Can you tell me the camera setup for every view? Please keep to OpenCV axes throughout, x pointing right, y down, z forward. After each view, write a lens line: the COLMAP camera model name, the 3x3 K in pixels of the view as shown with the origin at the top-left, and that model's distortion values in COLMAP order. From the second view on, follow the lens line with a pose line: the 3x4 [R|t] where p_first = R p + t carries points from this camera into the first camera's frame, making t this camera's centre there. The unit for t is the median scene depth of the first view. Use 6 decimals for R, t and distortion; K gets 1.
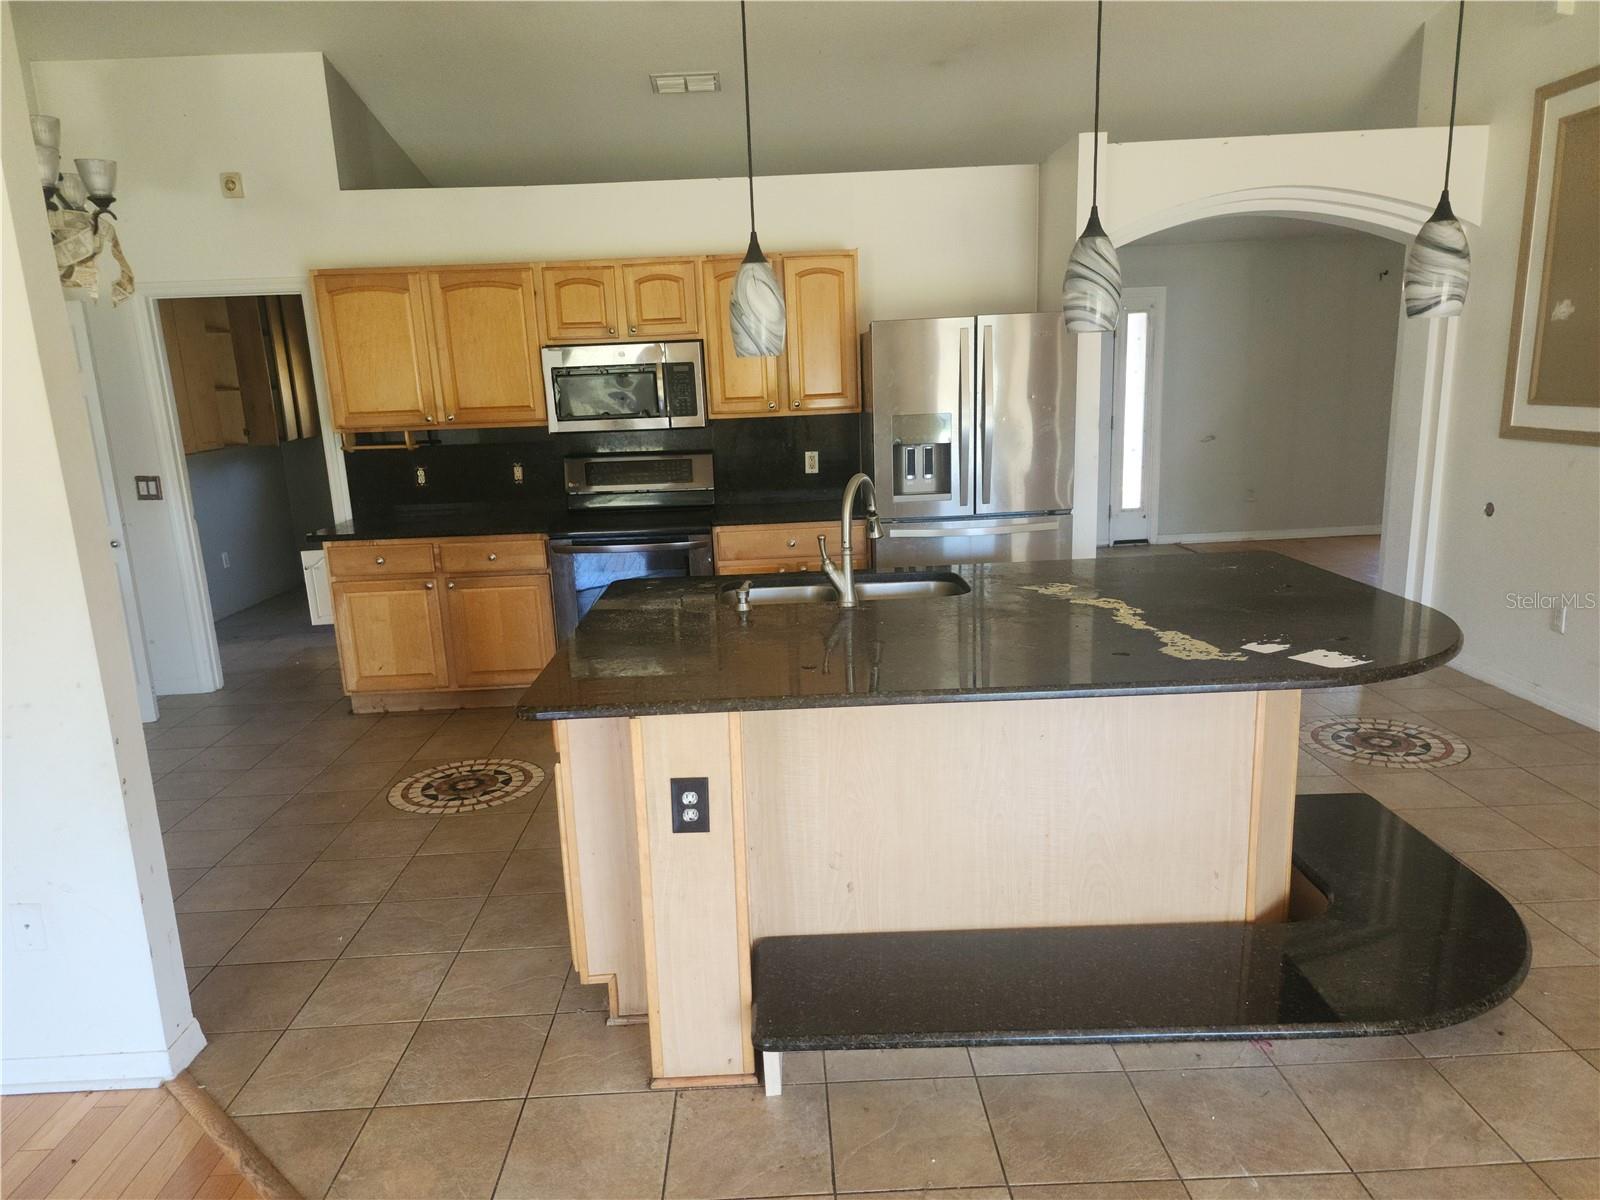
lens RADIAL K [[1084.3, 0, 795.5], [0, 1084.3, 603.8], [0, 0, 1]] dist [0.011325, 0.001769]
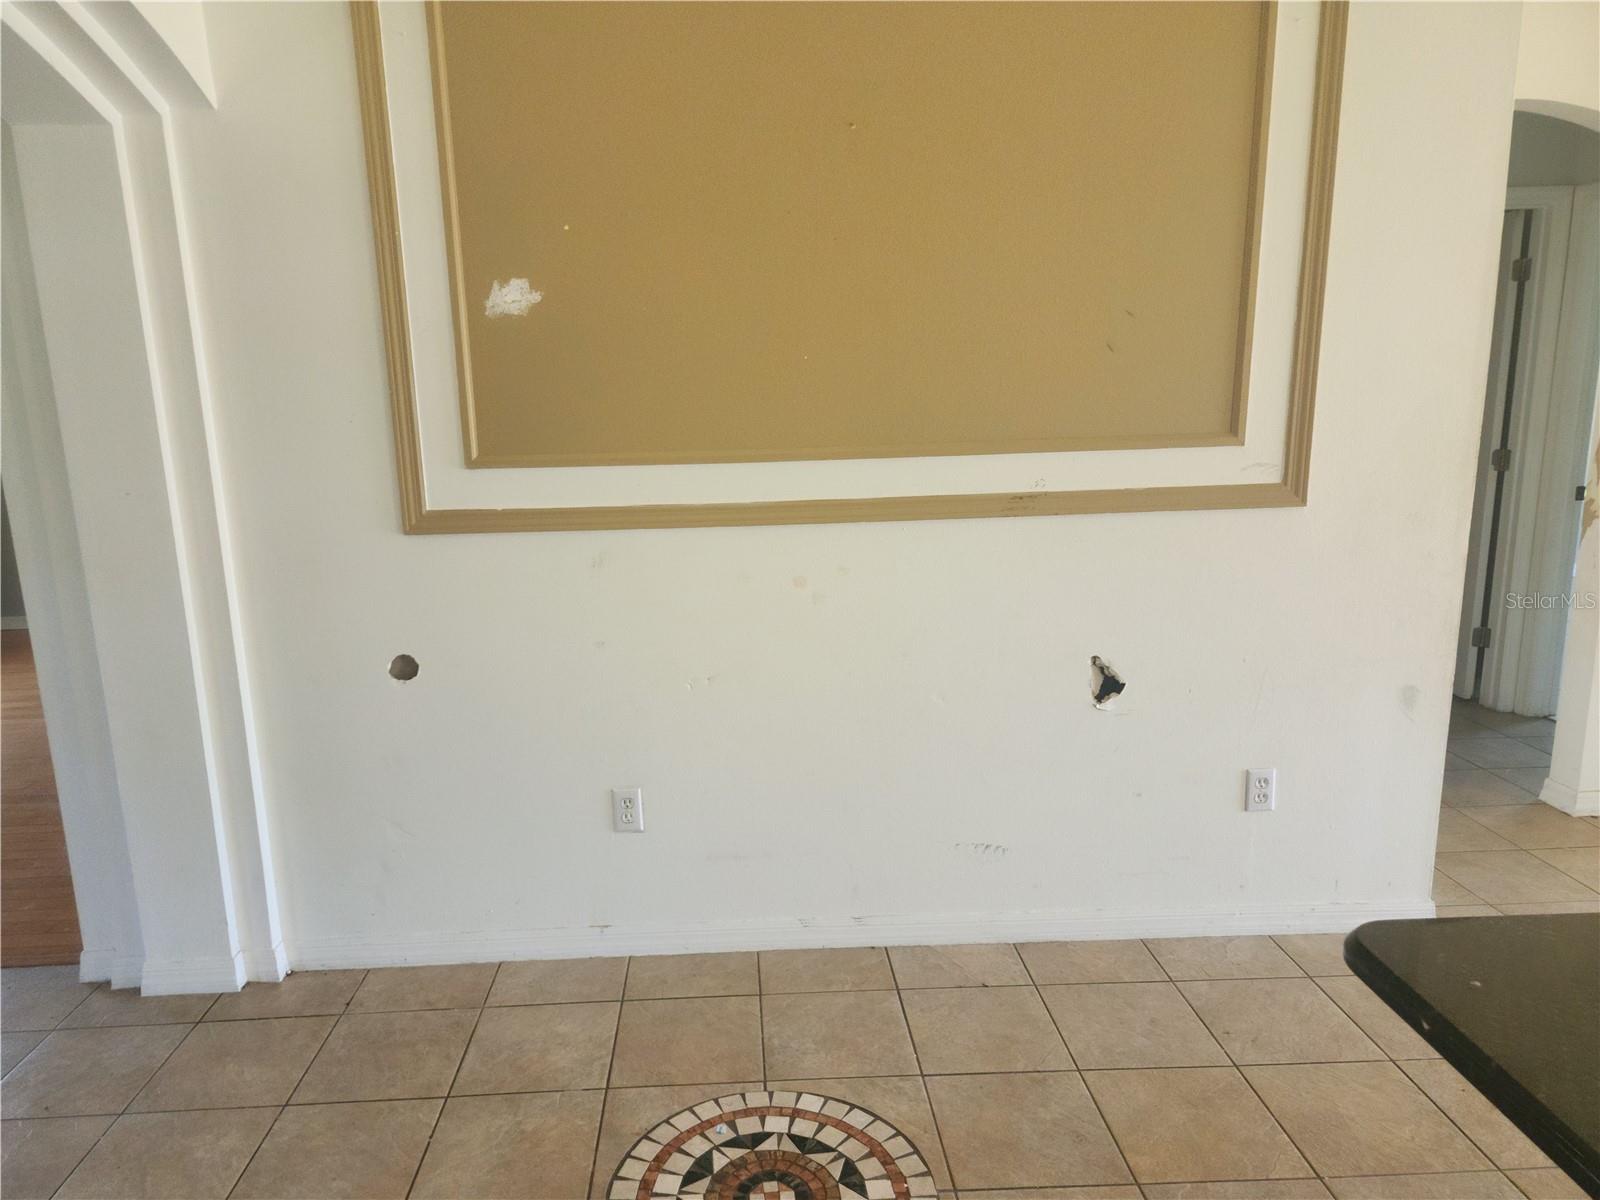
lens RADIAL K [[1084.3, 0, 798.2], [0, 1084.3, 616.9], [0, 0, 1]] dist [0.011325, 0.001769]
pose [[0.010328, -0.178676, 0.983854, 0.132029], [0.245910, 0.954144, 0.170699, -0.176318], [-0.969238, 0.240176, 0.053792, 0.889333]]
